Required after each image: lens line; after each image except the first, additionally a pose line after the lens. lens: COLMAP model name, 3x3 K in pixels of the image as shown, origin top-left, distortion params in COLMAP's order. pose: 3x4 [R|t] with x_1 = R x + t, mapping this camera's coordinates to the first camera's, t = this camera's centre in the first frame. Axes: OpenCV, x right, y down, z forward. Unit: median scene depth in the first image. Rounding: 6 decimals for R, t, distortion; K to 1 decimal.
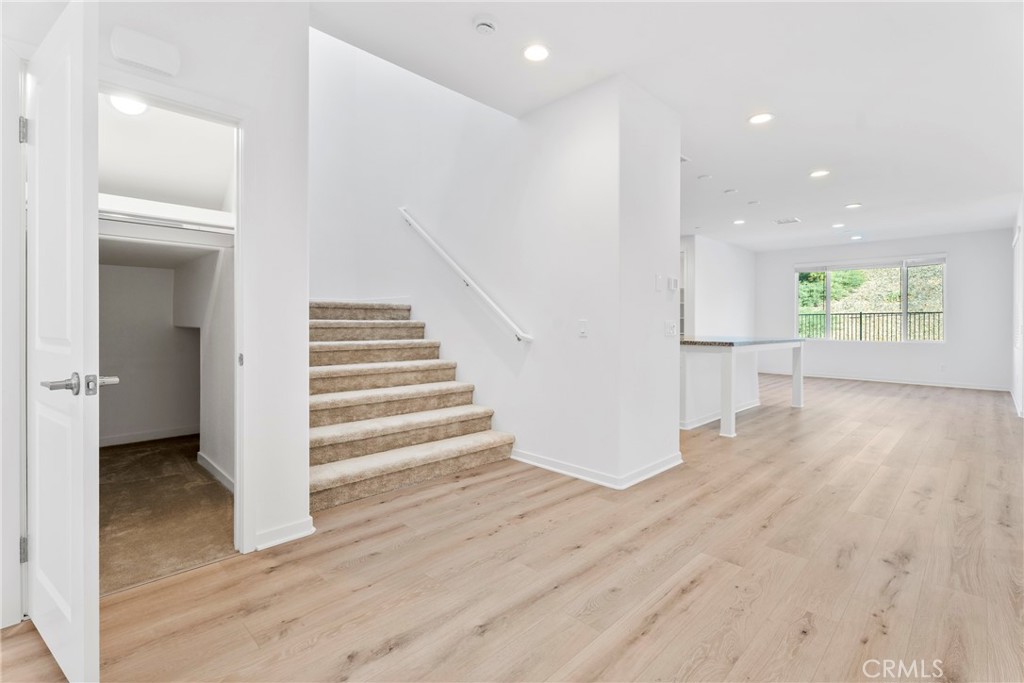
lens RADIAL K [[473.1, 0, 512.0], [0, 473.1, 322.4], [0, 0, 1]] dist [-0.002503, -0.000714]
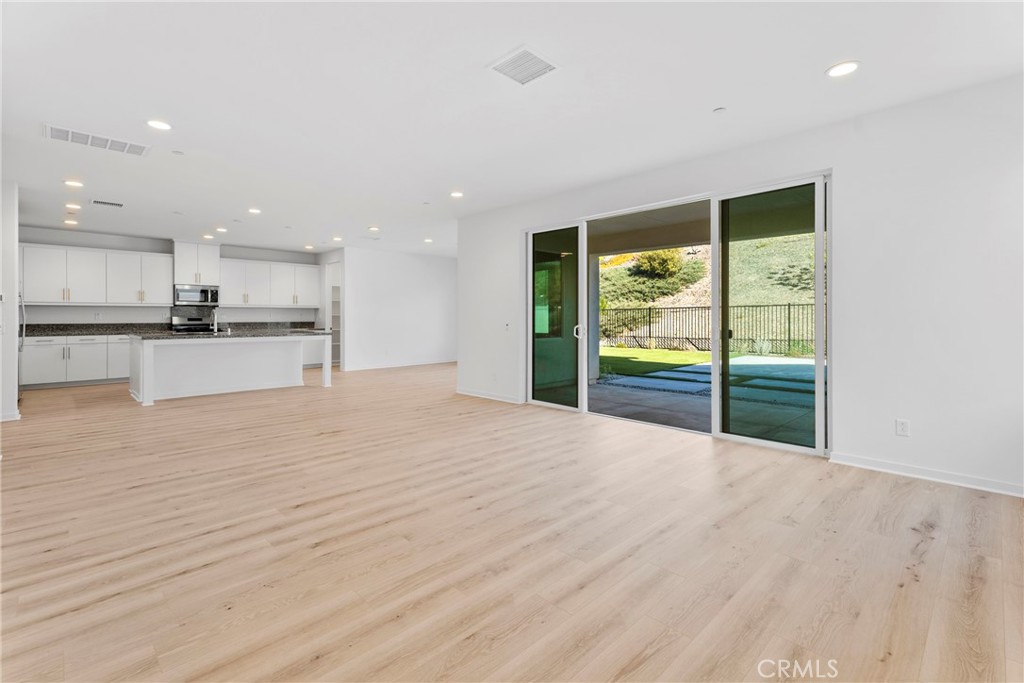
lens RADIAL K [[466.3, 0, 512.0], [0, 466.3, 316.4], [0, 0, 1]] dist [0.019183, -0.000514]
pose [[0.999958, -0.006617, -0.006386, 0.365396], [0.006623, 0.999978, 0.000794, -0.002980], [0.006381, -0.000836, 0.999979, -0.084884]]
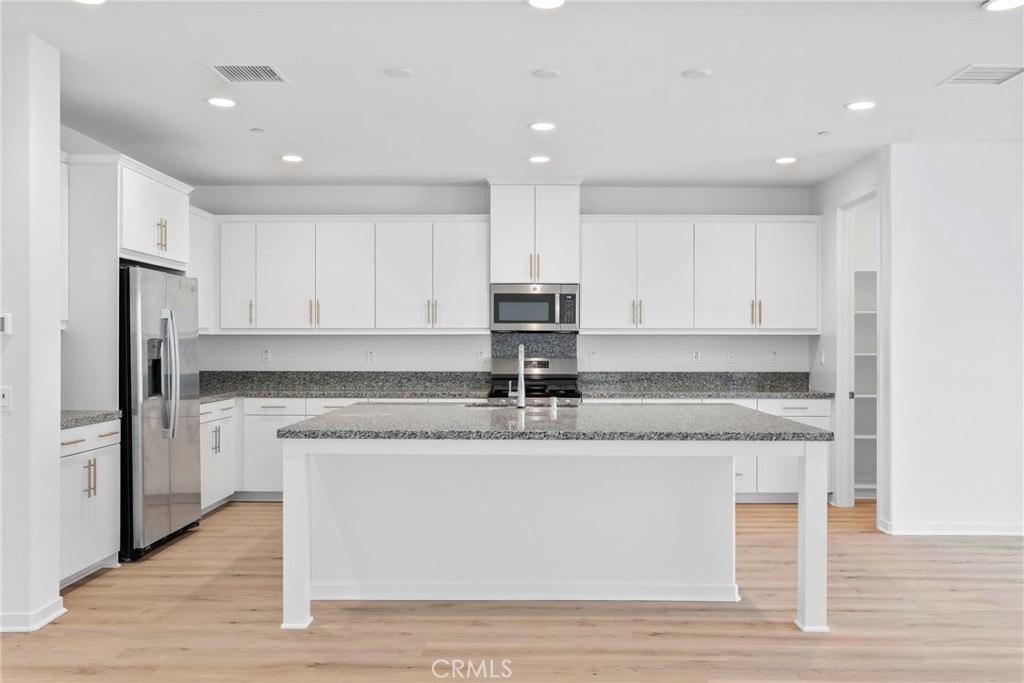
lens RADIAL K [[857.6, 0, 529.5], [0, 857.6, 342.1], [0, 0, 1]] dist [-0.006525, 0.005430]
pose [[0.713038, -0.004487, -0.701111, 0.297219], [0.002503, 0.999989, -0.003854, -0.010213], [0.701121, 0.000993, 0.713041, 0.132494]]
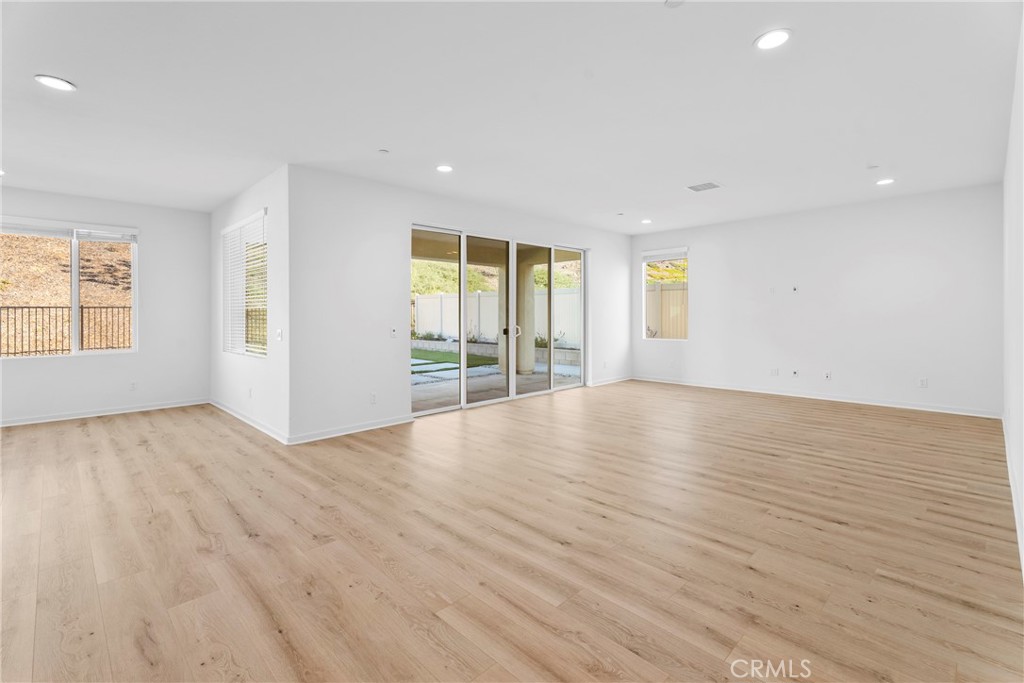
lens RADIAL K [[458.2, 0, 515.5], [0, 458.2, 334.2], [0, 0, 1]] dist [0.013391, 0.000283]
pose [[-0.001497, -0.046095, 0.998936, 0.087881], [0.005474, 0.998922, 0.046103, -0.006425], [-0.999984, 0.005538, -0.001243, 0.185431]]
